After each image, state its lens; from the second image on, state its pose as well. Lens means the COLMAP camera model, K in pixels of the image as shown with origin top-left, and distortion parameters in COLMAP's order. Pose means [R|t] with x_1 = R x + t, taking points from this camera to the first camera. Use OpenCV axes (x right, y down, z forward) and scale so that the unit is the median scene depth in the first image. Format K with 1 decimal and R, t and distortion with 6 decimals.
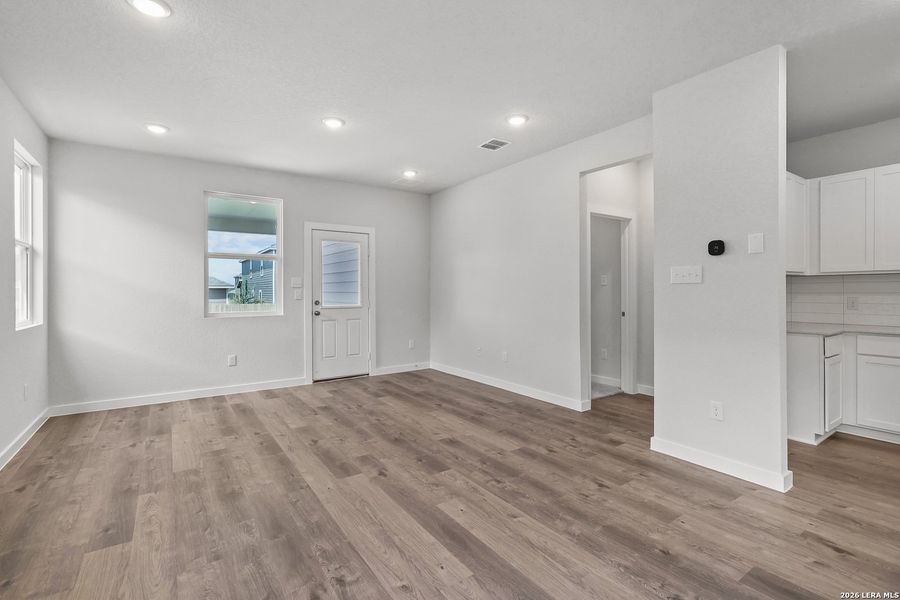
lens RADIAL K [[415.3, 0, 451.6], [0, 415.3, 293.1], [0, 0, 1]] dist [-0.002759, 0.000306]
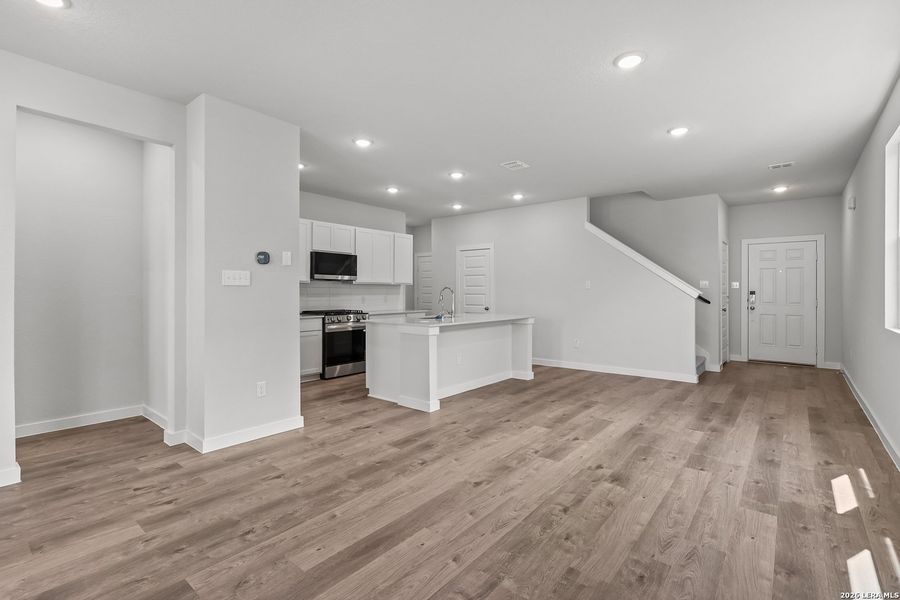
lens RADIAL K [[415.3, 0, 449.7], [0, 415.3, 292.7], [0, 0, 1]] dist [-0.002759, 0.000306]
pose [[-0.272405, 0.004394, 0.962173, -0.636184], [0.006449, 0.999975, -0.002740, 0.000749], [-0.962161, 0.005459, -0.272426, 0.709896]]
